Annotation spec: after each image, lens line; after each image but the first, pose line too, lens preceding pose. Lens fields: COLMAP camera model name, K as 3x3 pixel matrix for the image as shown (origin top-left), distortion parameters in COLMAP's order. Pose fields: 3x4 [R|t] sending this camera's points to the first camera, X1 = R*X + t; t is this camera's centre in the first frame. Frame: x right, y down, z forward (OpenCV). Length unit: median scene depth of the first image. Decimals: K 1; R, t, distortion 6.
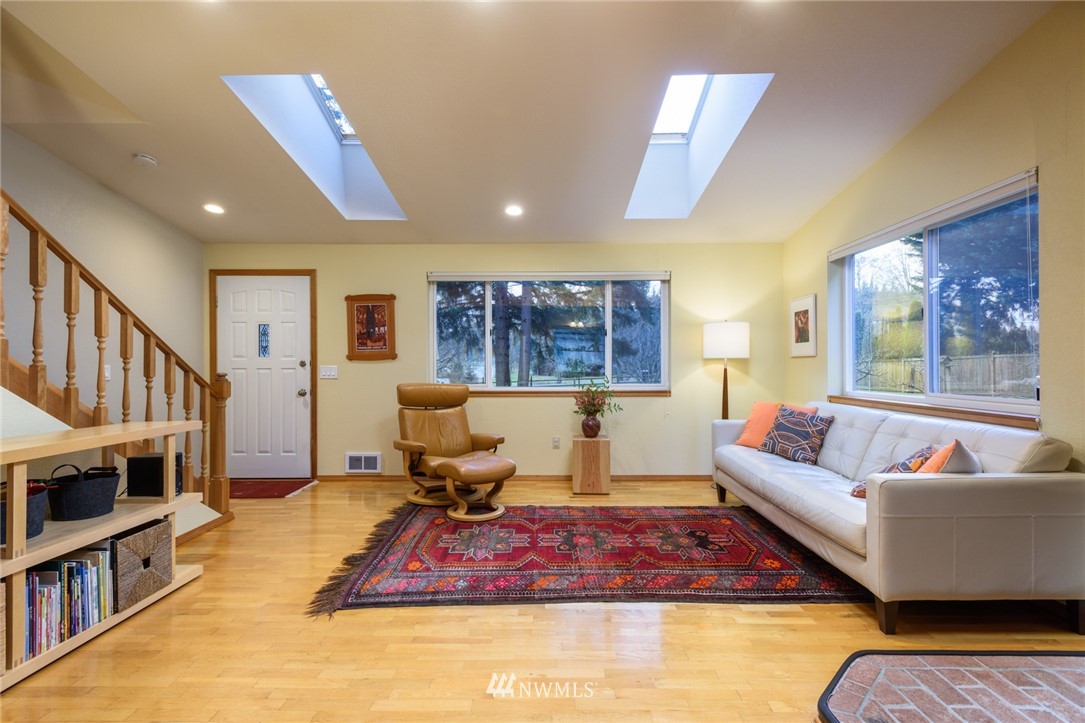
lens RADIAL K [[513.5, 0, 544.8], [0, 513.5, 363.8], [0, 0, 1]] dist [0.001042, -0.000015]
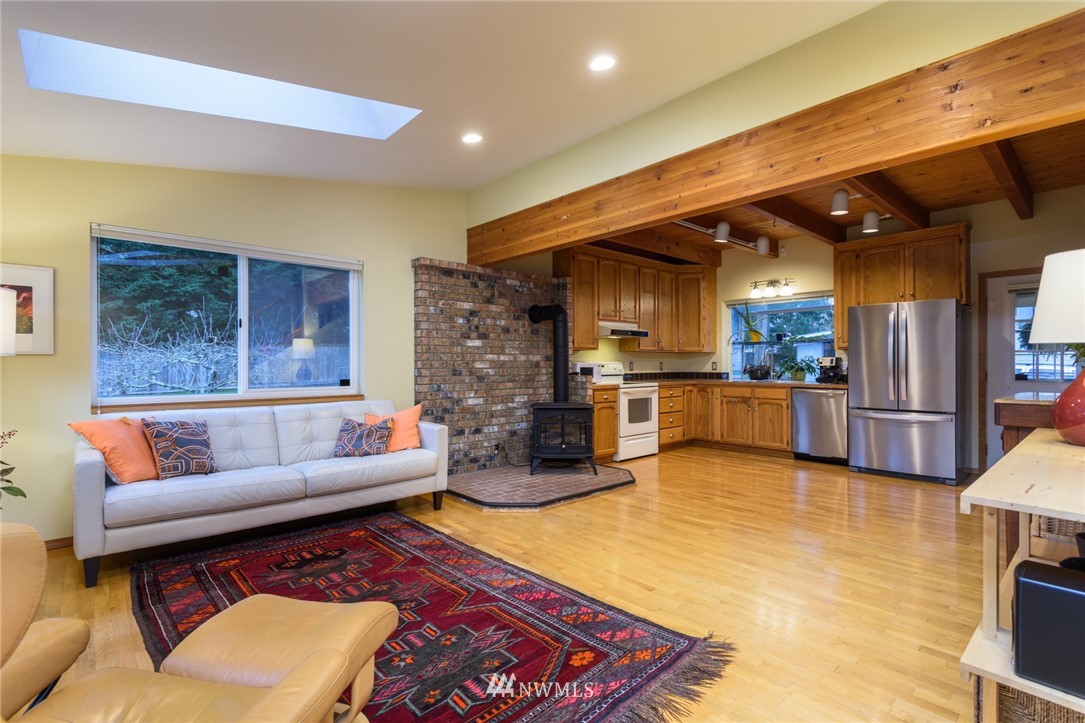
lens RADIAL K [[513.5, 0, 542.7], [0, 513.5, 362.3], [0, 0, 1]] dist [0.001042, -0.000015]
pose [[-0.685036, 0.004119, 0.728498, -0.724905], [0.000633, 0.999987, -0.005059, -0.001133], [-0.728509, -0.003005, -0.685029, 1.519229]]
